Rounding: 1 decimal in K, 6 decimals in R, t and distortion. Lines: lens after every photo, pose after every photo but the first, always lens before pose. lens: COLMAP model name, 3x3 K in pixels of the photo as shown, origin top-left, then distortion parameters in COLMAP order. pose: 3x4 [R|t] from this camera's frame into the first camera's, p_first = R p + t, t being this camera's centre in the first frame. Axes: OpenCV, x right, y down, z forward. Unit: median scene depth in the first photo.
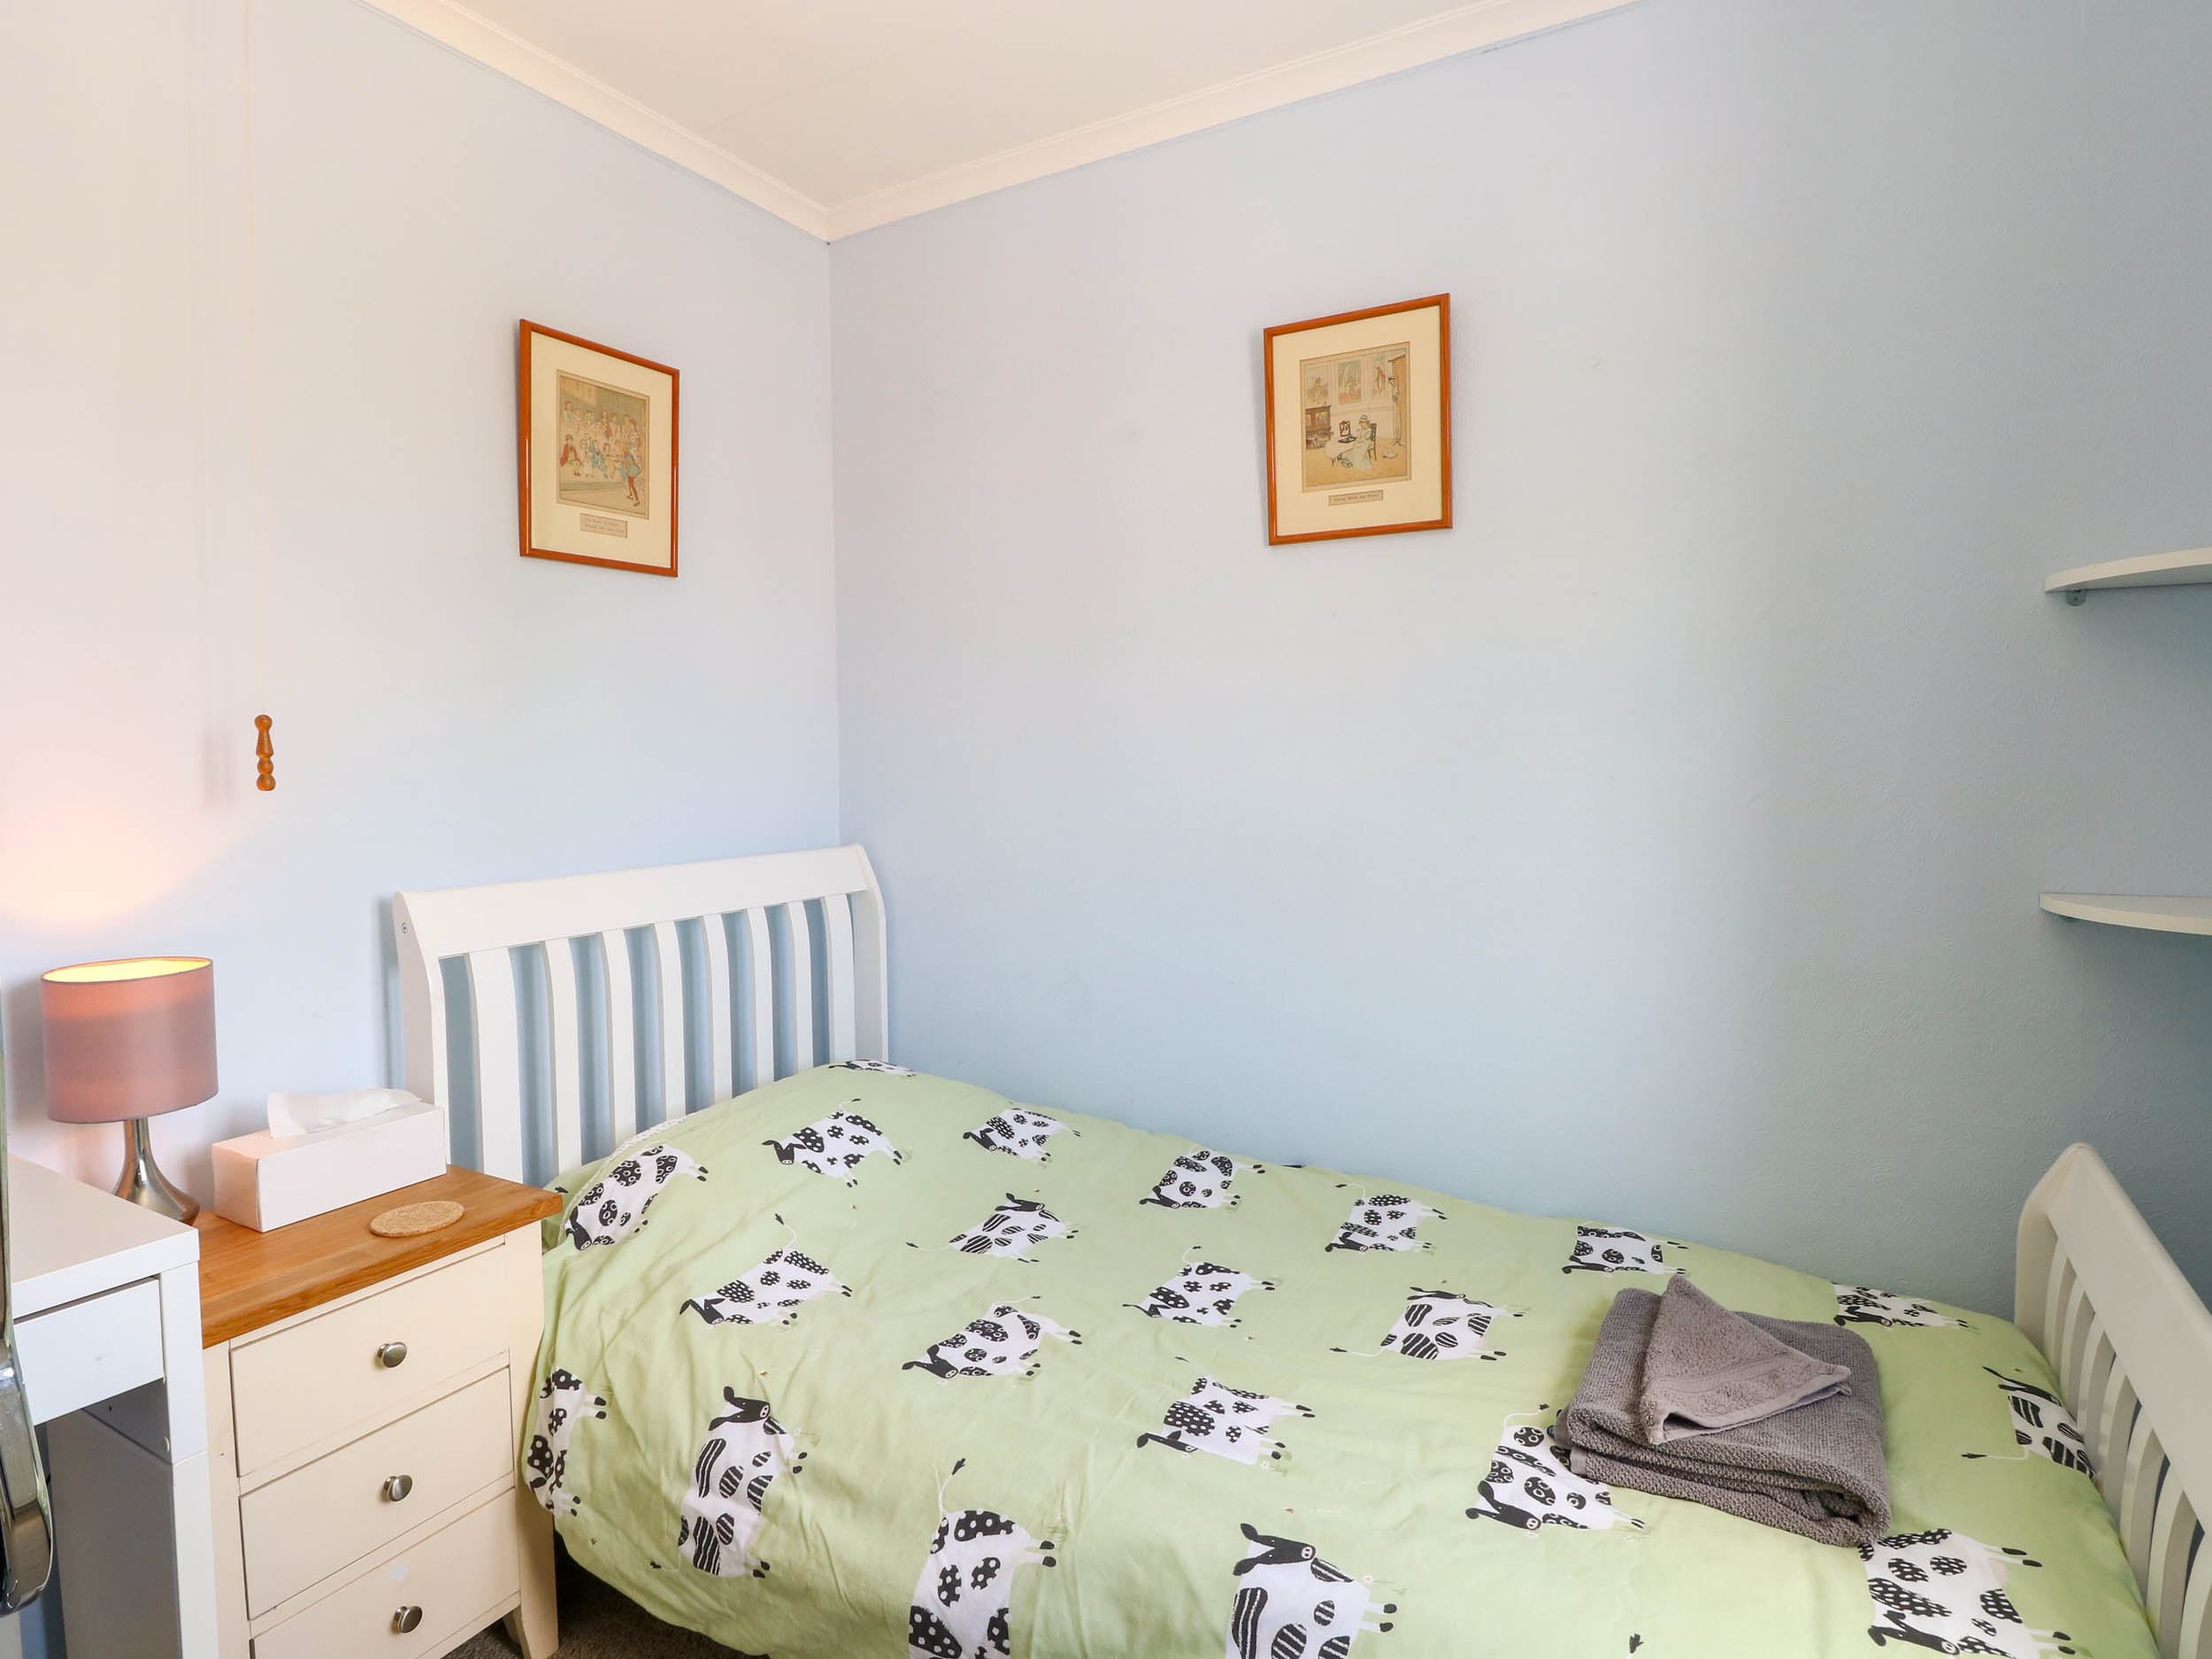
lens RADIAL K [[1192.9, 0, 1072.6], [0, 1192.9, 816.5], [0, 0, 1]] dist [-0.004531, -0.010569]
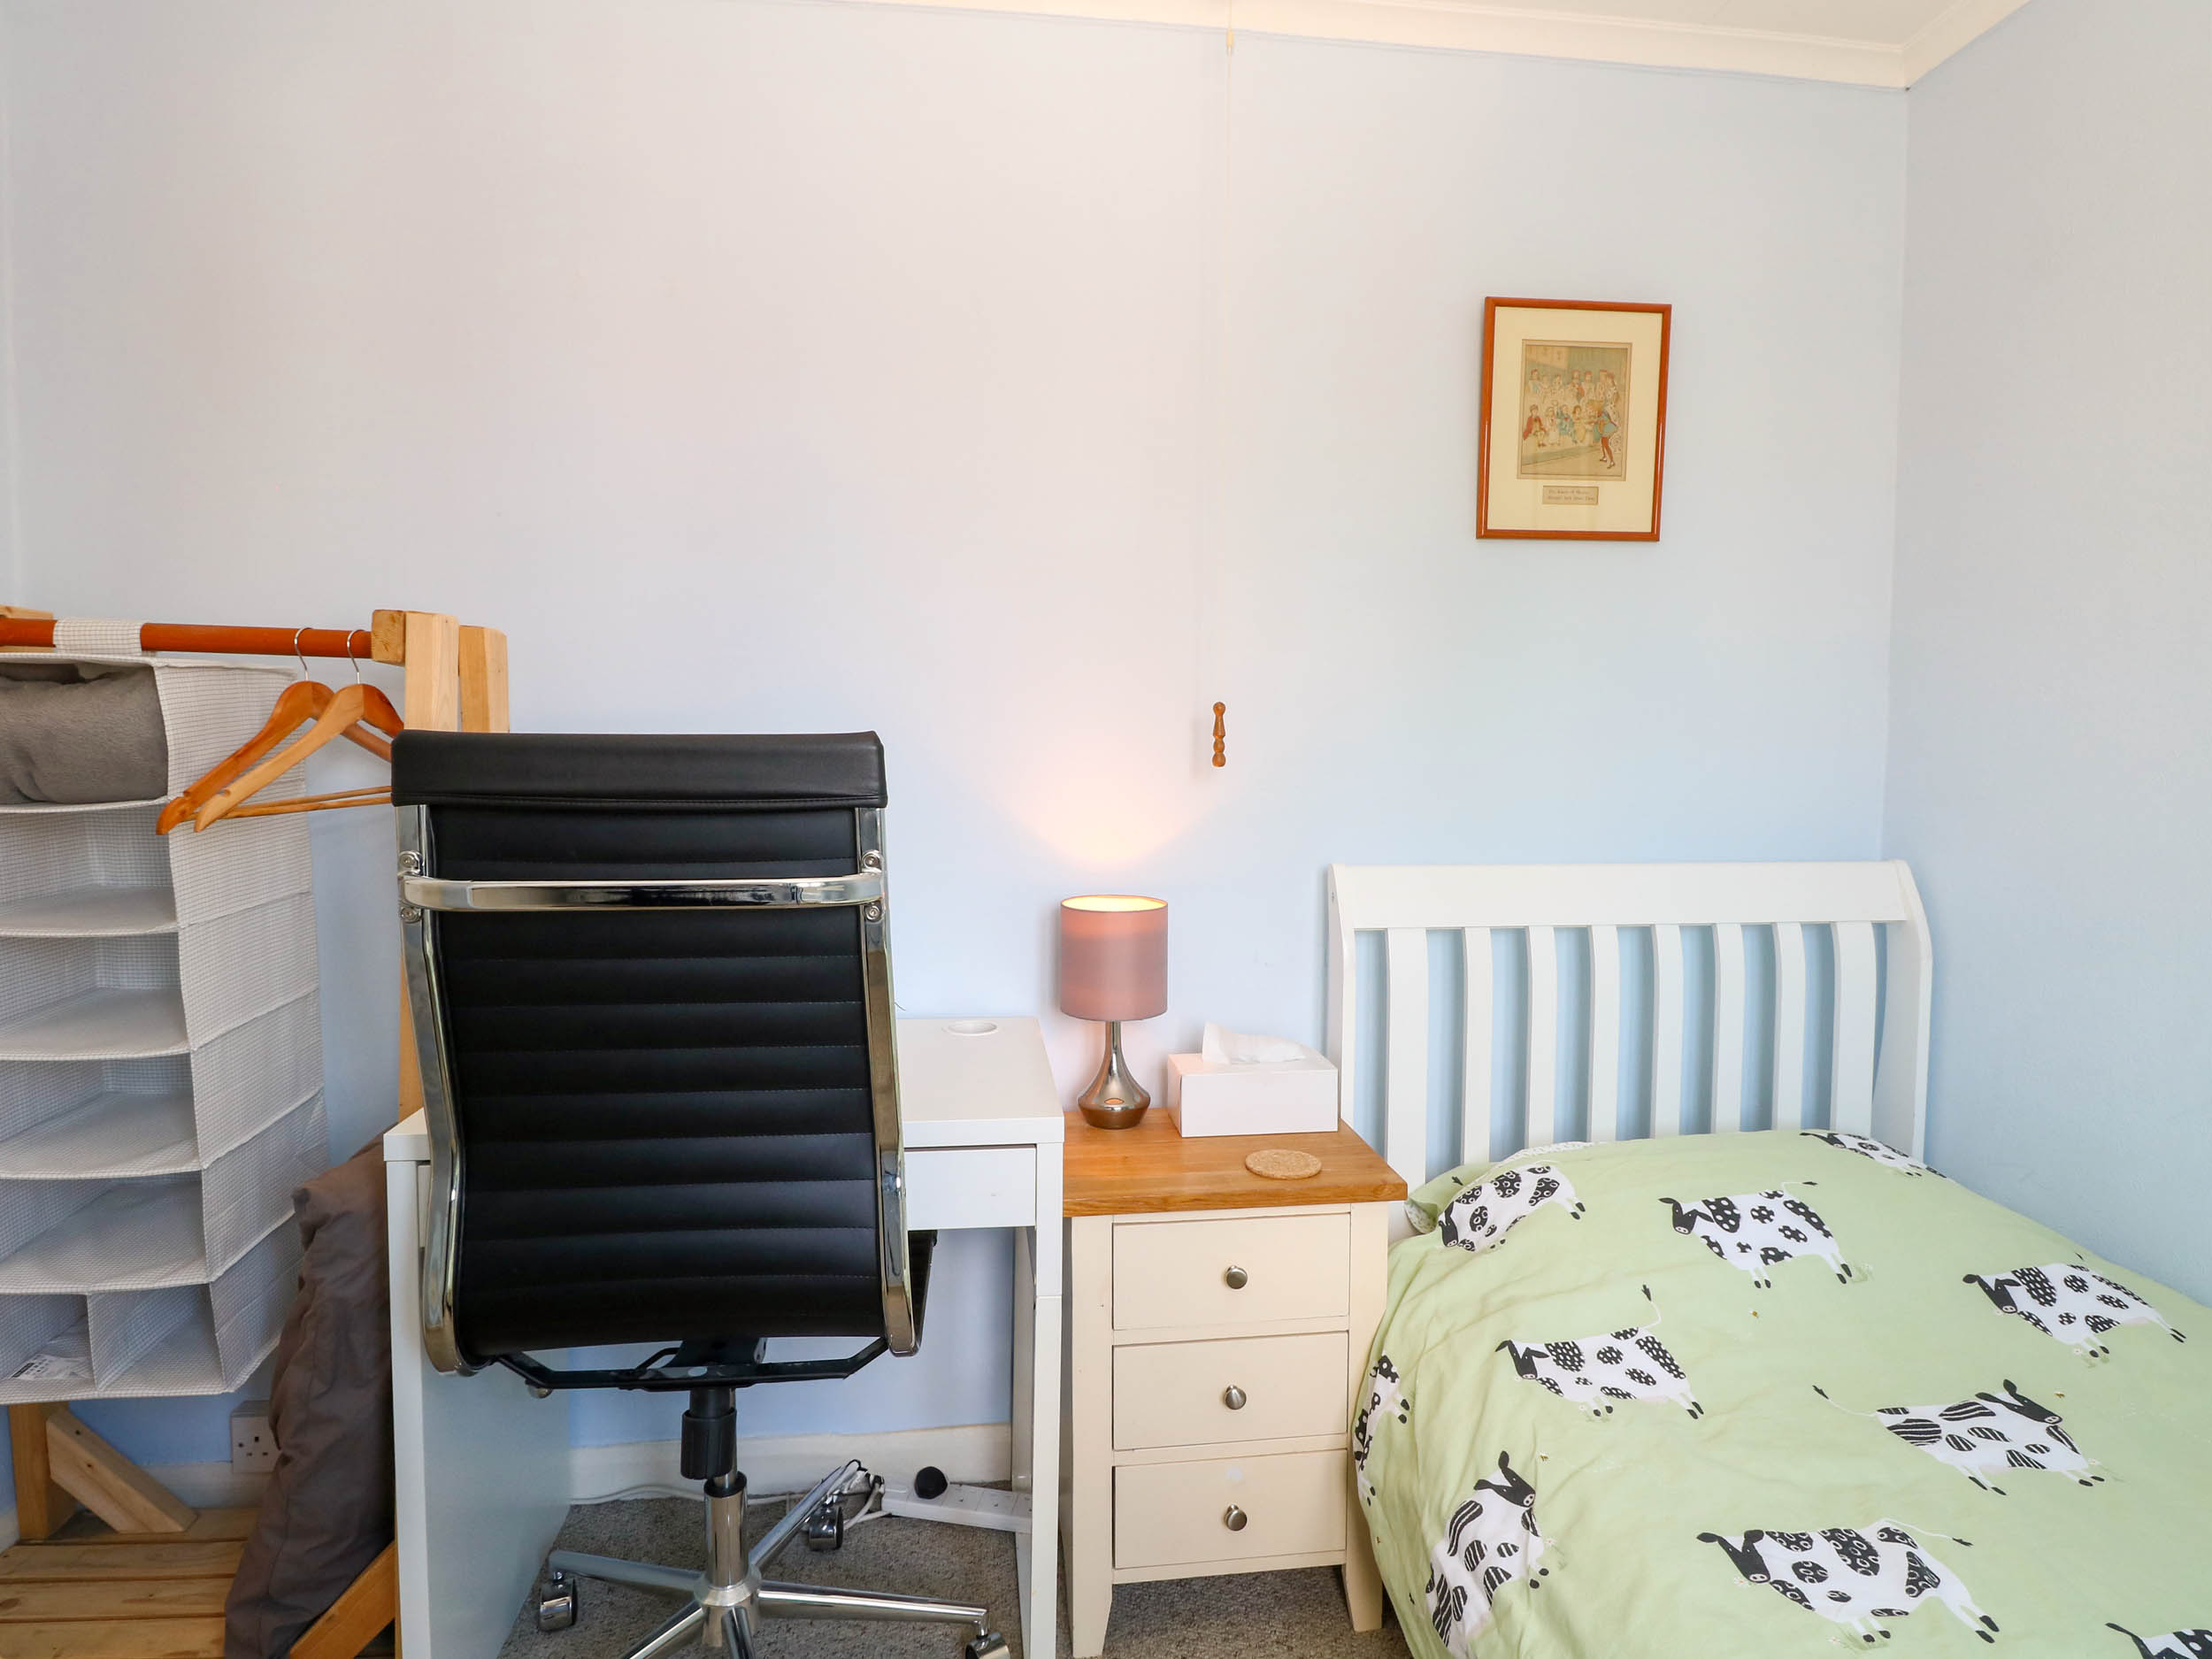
lens RADIAL K [[1192.9, 0, 1105.2], [0, 1192.9, 808.0], [0, 0, 1]] dist [-0.004531, -0.010569]
pose [[0.604756, 0.061260, -0.794052, 0.168997], [-0.053421, 0.997912, 0.036301, -0.015569], [0.794617, 0.020466, 0.606765, 0.172607]]
